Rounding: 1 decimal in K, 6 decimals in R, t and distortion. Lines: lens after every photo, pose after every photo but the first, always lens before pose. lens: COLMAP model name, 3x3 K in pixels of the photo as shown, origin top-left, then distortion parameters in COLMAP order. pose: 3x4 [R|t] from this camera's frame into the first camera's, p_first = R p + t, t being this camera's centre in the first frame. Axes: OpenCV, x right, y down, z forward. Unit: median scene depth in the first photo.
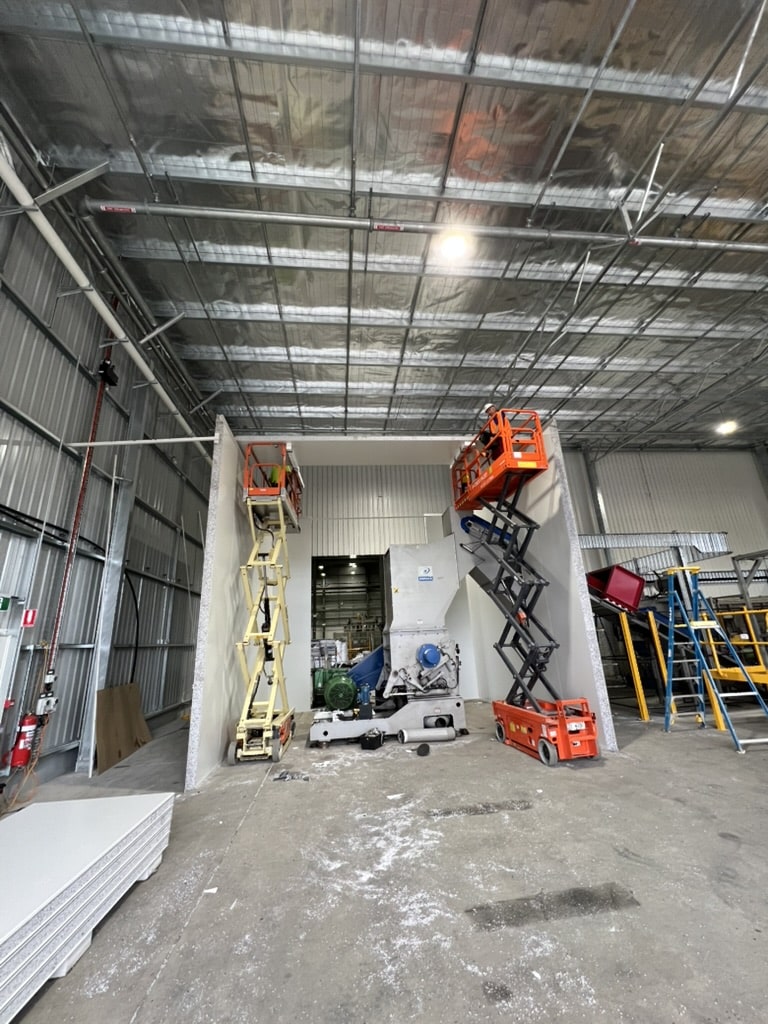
lens RADIAL K [[409.9, 0, 384.3], [0, 409.9, 511.6], [0, 0, 1]] dist [0.002635, 0.000138]
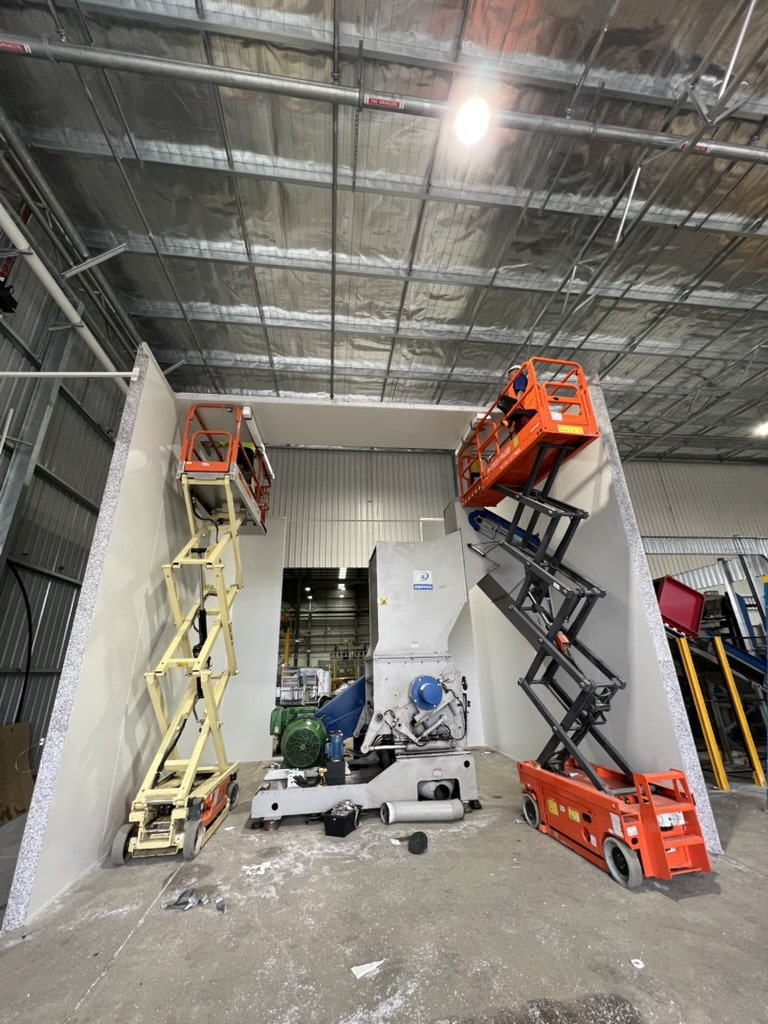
lens RADIAL K [[408.0, 0, 384.0], [0, 408.0, 512.0], [0, 0, 1]] dist [0.001309, 0.000187]
pose [[0.999564, 0.024883, 0.015926, 0.014819], [-0.023814, 0.997661, -0.064078, 0.081455], [-0.017483, 0.063670, 0.997818, 0.261534]]
